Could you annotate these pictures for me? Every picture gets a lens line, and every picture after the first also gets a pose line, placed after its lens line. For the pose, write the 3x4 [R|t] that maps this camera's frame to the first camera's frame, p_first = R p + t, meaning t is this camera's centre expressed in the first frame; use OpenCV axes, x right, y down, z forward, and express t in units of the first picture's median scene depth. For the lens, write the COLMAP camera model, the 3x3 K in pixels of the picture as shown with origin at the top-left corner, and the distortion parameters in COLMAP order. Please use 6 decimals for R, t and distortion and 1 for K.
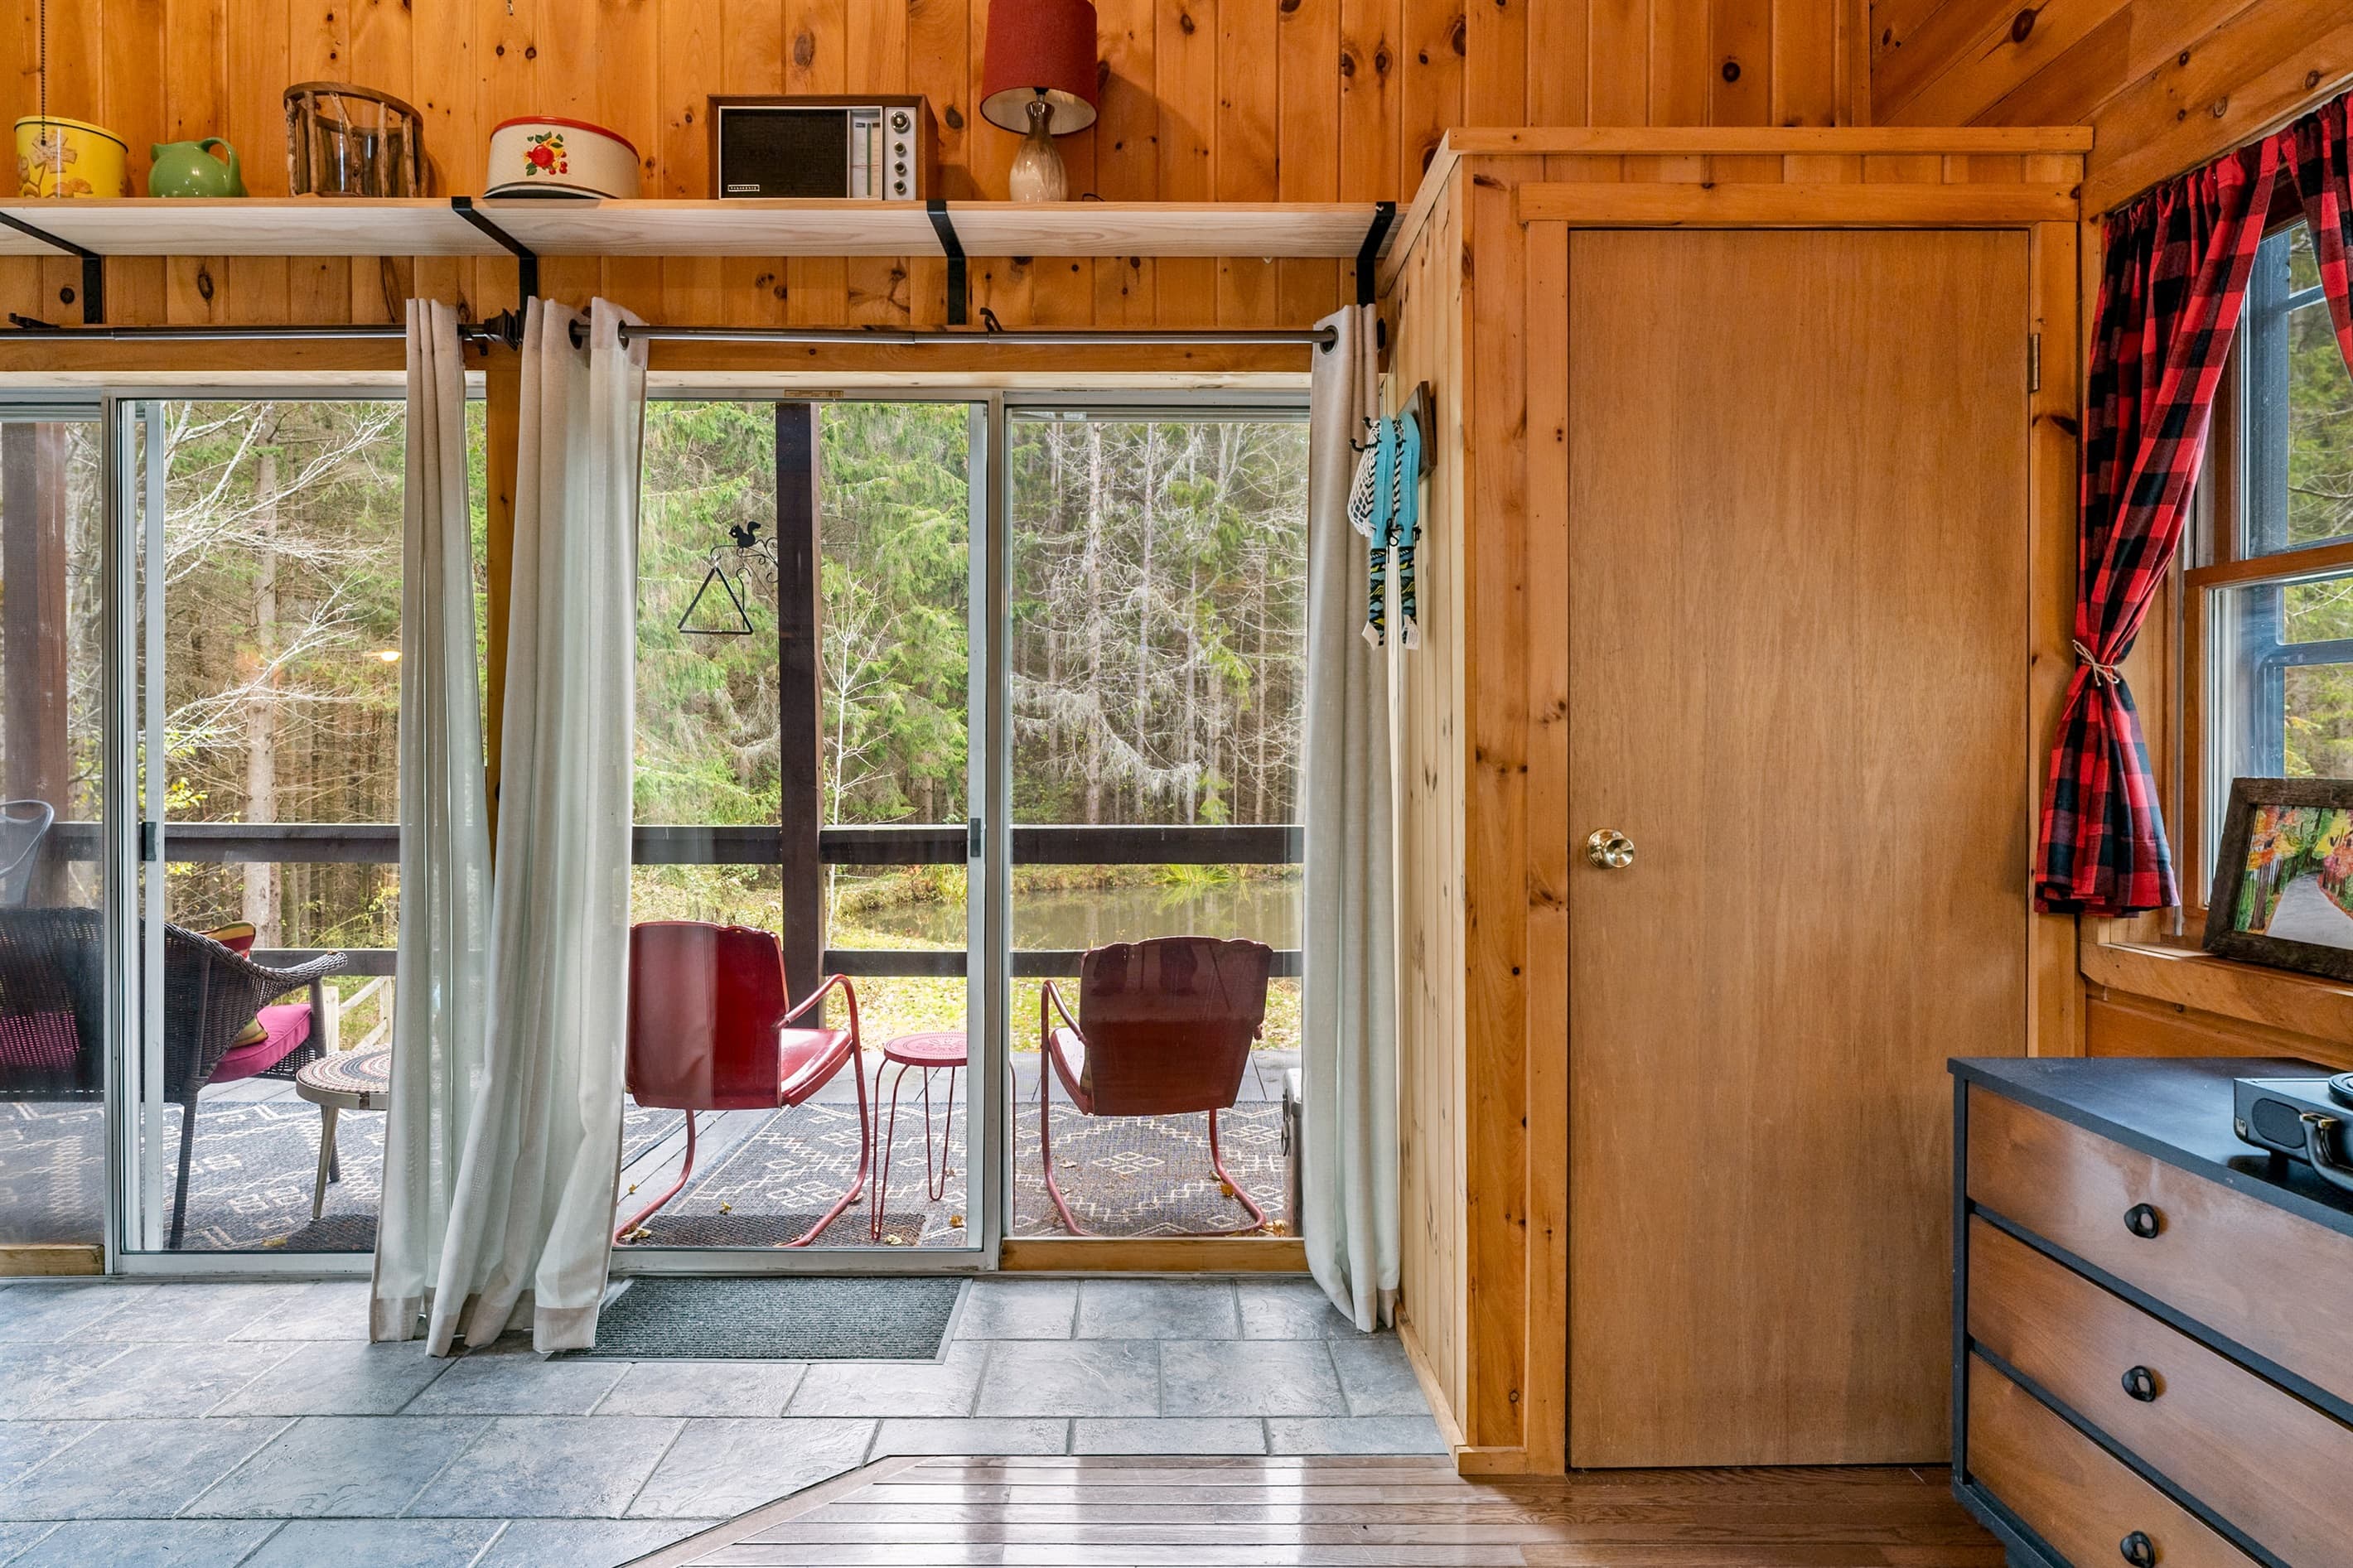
lens RADIAL K [[1447.1, 0, 1175.9], [0, 1447.1, 754.9], [0, 0, 1]] dist [0.002923, -0.003160]
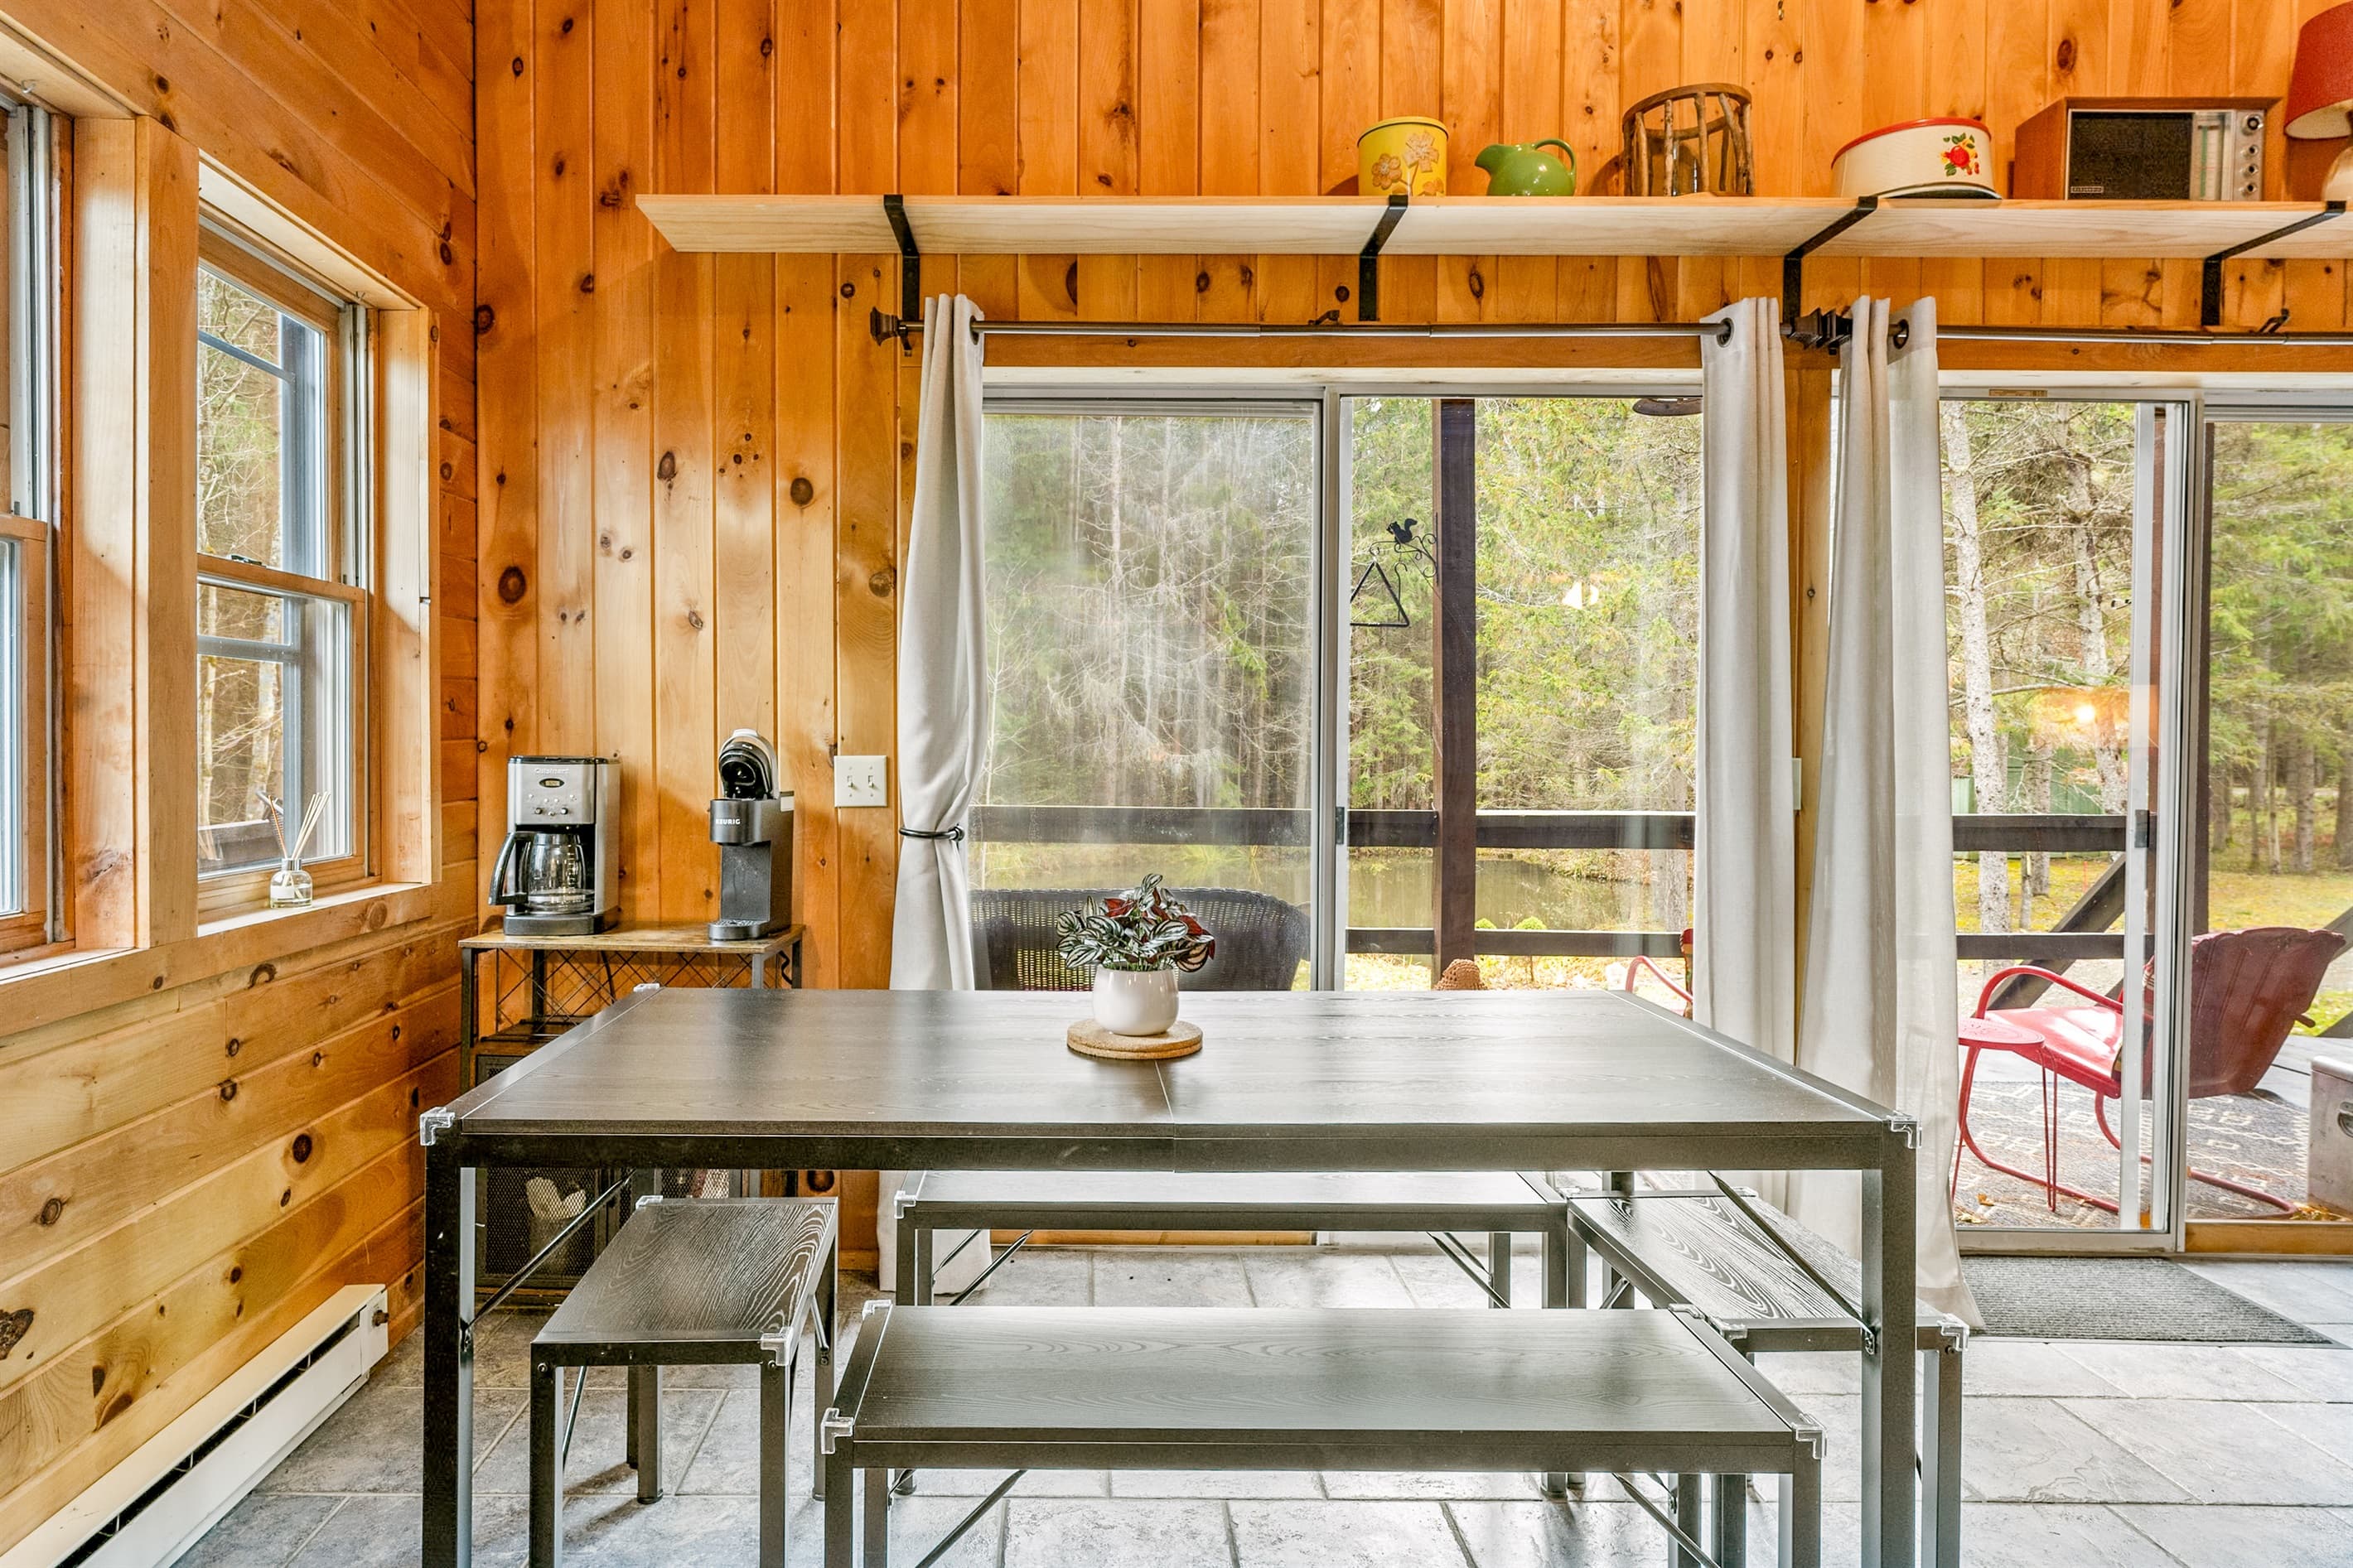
lens RADIAL K [[1357.2, 0, 1064.5], [0, 1357.2, 749.9], [0, 0, 1]] dist [-0.003071, 0.001125]
pose [[0.999853, 0.008153, -0.015068, -0.946578], [-0.008043, 0.999941, 0.007349, 0.000373], [0.015127, -0.007227, 0.999859, 0.034219]]
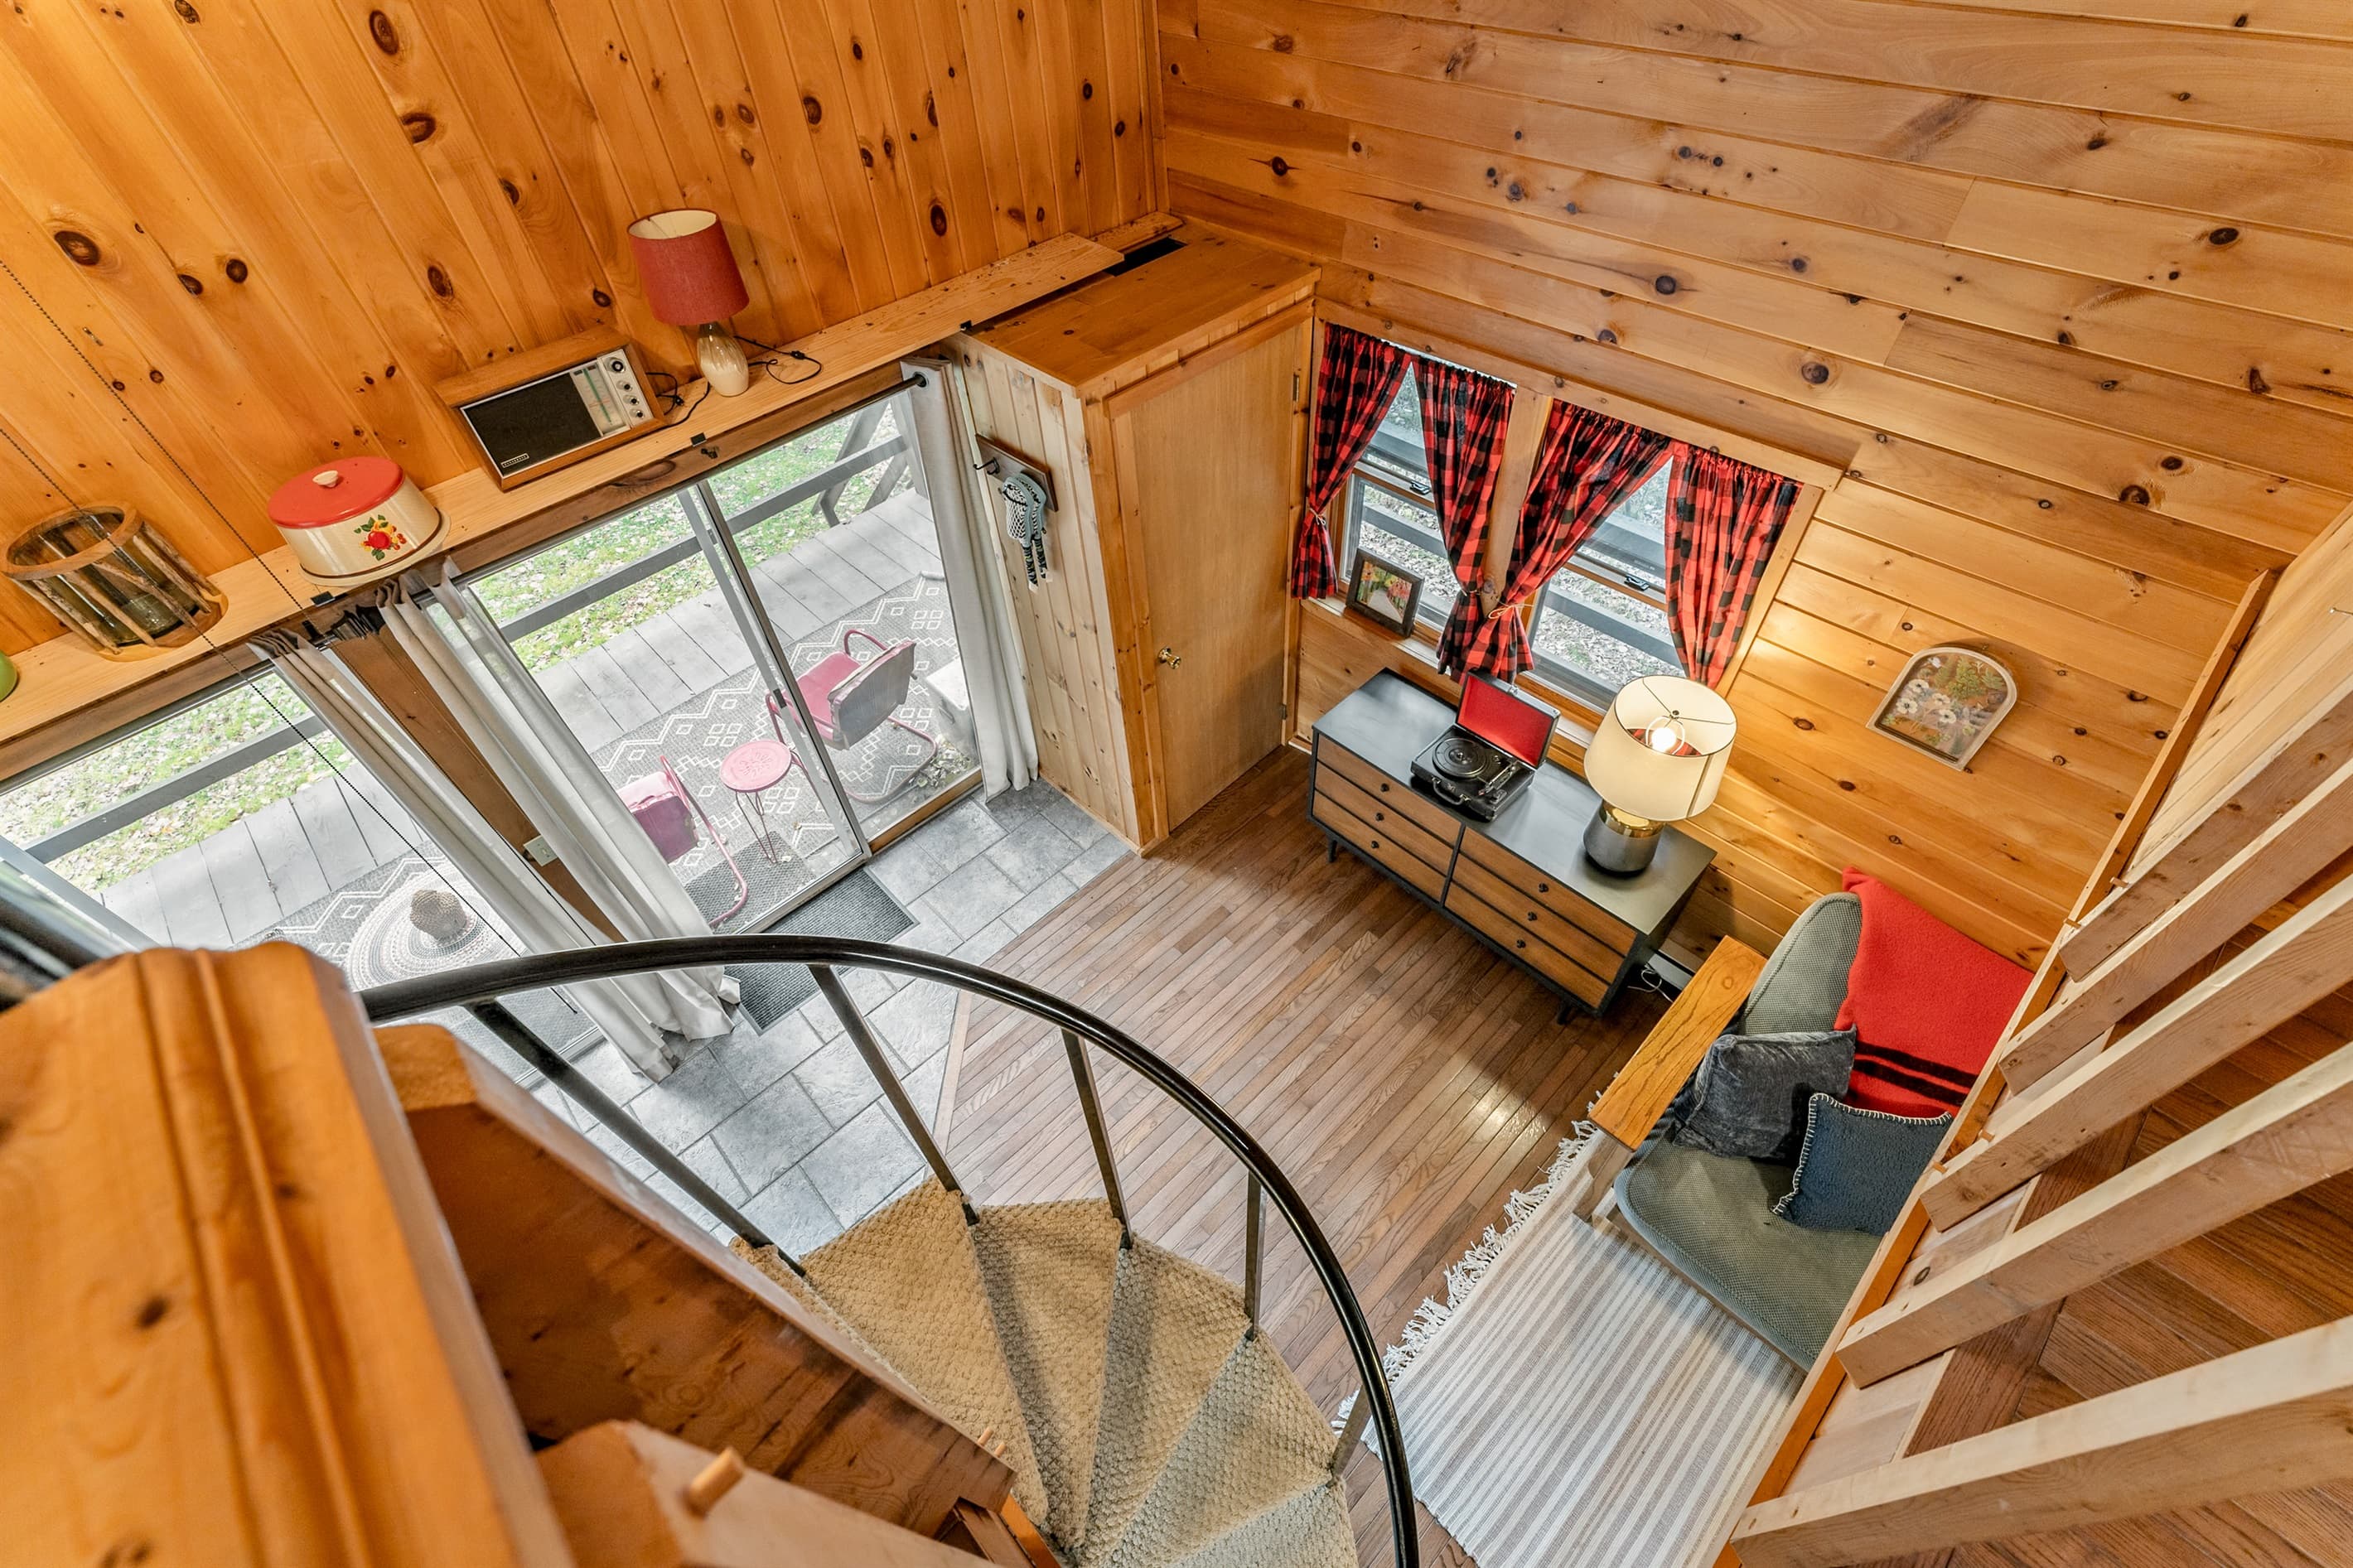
lens RADIAL K [[1000.5, 0, 1165.6], [0, 1000.5, 783.6], [0, 0, 1]] dist [-0.003156, -0.000356]
pose [[0.733854, -0.533118, 0.421003, -0.375917], [0.061508, 0.669355, 0.740392, -0.760978], [-0.676517, -0.517445, 0.524000, 0.036946]]
